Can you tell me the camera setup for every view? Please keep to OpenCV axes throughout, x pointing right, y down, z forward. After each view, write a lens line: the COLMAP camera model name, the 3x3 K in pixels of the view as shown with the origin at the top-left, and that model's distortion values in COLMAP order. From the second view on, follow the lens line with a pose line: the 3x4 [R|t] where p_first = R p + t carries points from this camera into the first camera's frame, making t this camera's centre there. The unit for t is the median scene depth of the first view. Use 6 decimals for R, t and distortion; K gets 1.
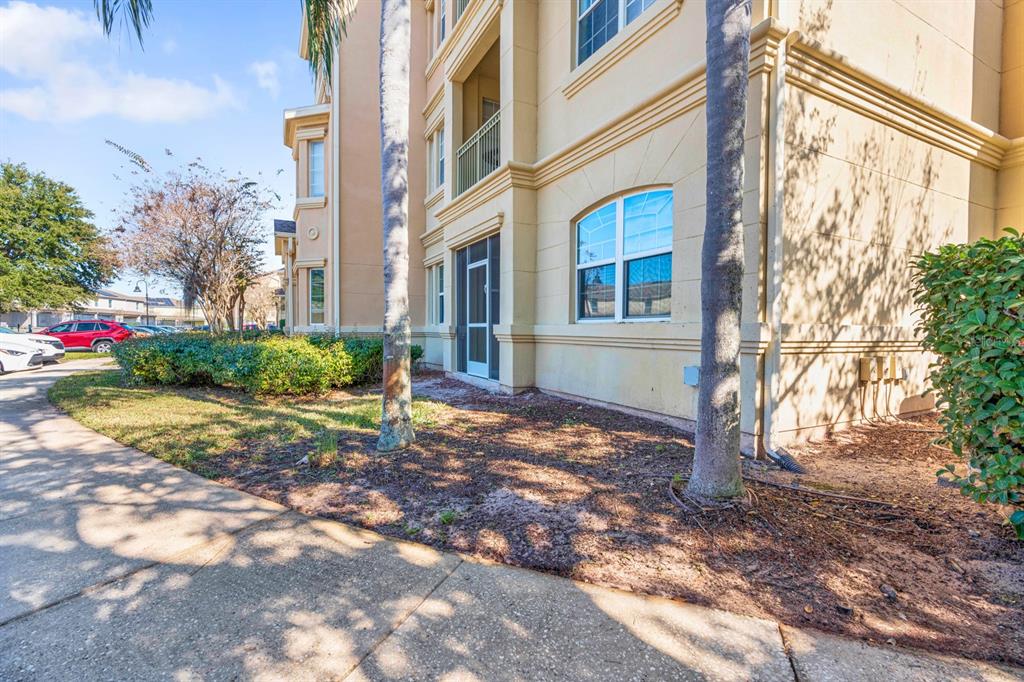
lens RADIAL K [[468.6, 0, 513.4], [0, 468.6, 330.4], [0, 0, 1]] dist [-0.000305, 0.000997]
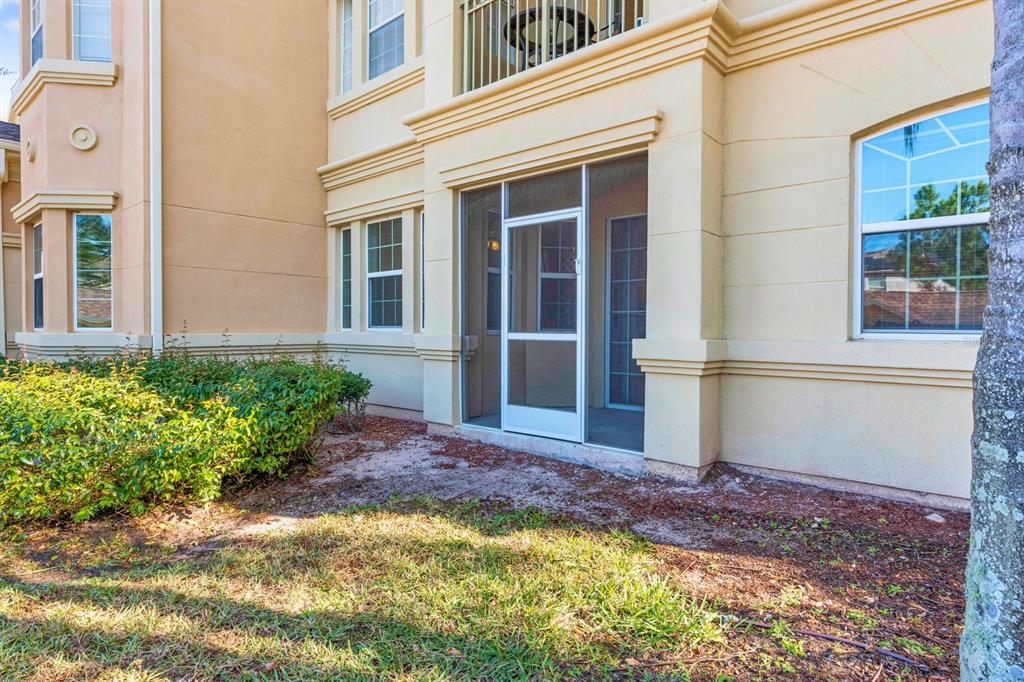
lens RADIAL K [[556.2, 0, 512.0], [0, 556.2, 341.0], [0, 0, 1]] dist [-0.003332, -0.000981]
pose [[0.927714, -0.009010, 0.373182, -0.337181], [-0.000393, 0.999685, 0.025112, -0.022552], [-0.373291, -0.023443, 0.927418, 0.447641]]
